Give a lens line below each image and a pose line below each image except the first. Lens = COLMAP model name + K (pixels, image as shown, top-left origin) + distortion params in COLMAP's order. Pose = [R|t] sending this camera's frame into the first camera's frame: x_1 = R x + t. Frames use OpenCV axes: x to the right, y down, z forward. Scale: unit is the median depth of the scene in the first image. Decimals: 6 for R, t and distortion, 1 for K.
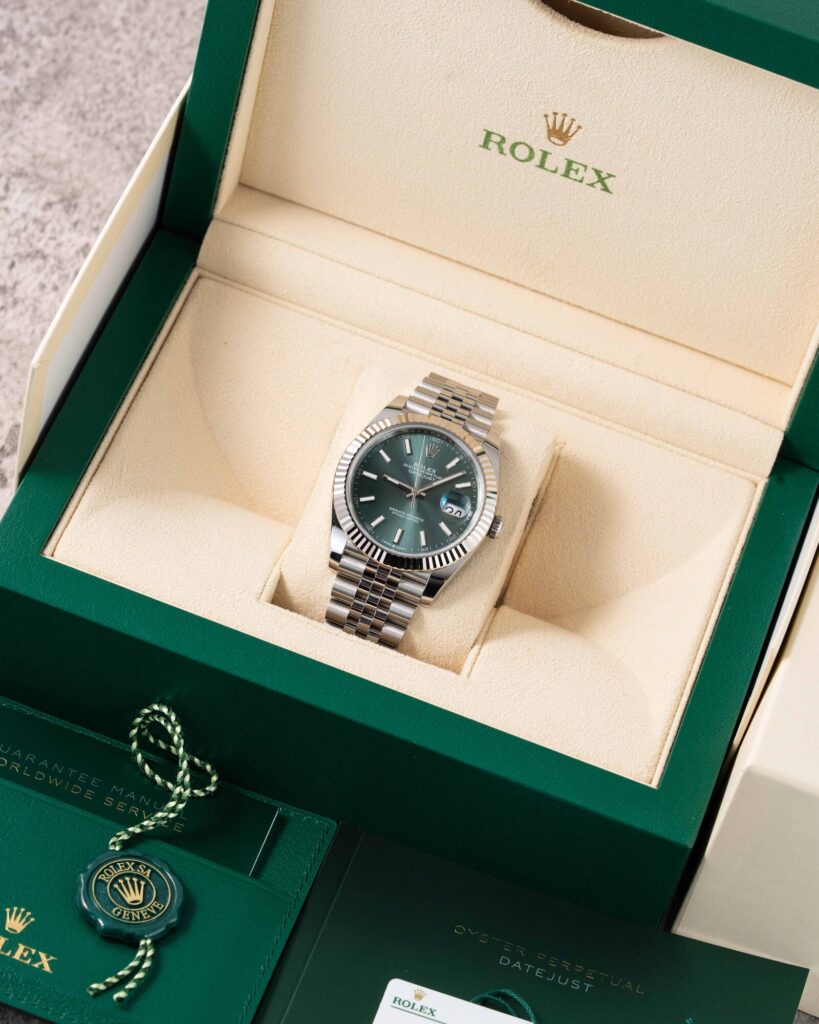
lens RADIAL K [[4489.2, 0, 409.5], [0, 4489.2, 512.0], [0, 0, 1]] dist [0.108564, -4.722078]
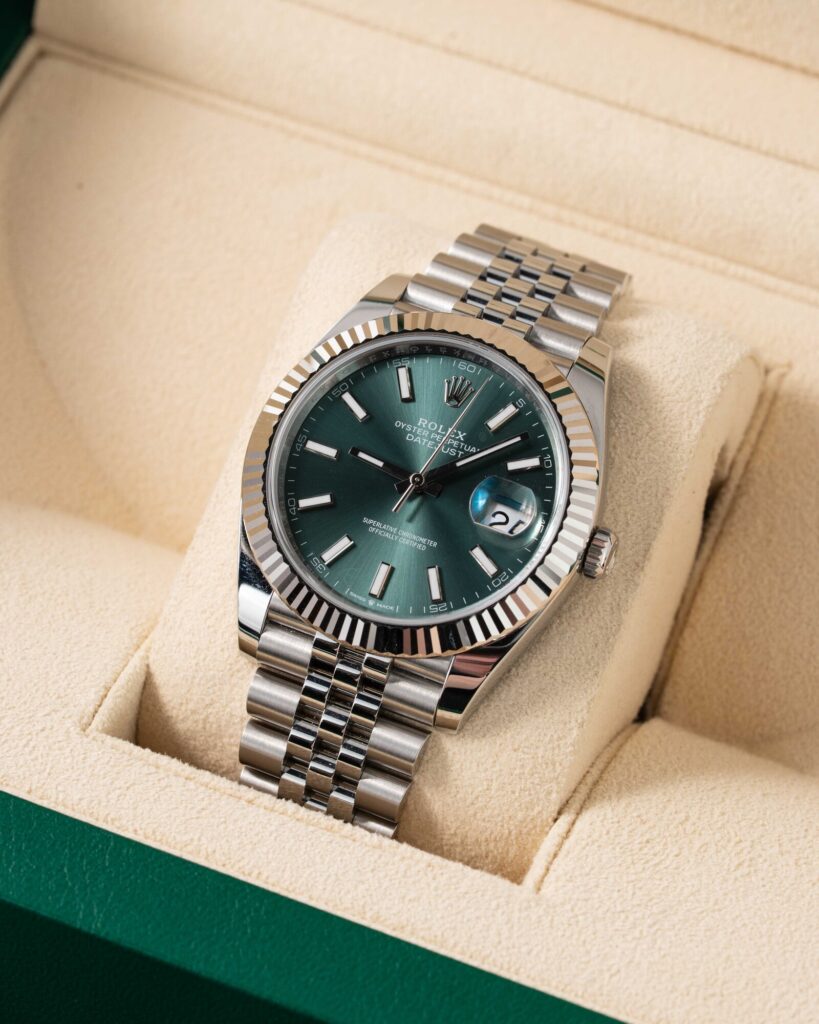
lens RADIAL K [[4489.2, 0, 409.5], [0, 4489.2, 512.0], [0, 0, 1]] dist [0.108564, -4.722078]
pose [[0.981504, -0.034104, -0.188378, 0.085900], [0.034962, 0.999388, 0.001230, -0.002030], [0.188221, -0.007793, 0.982096, 0.549465]]
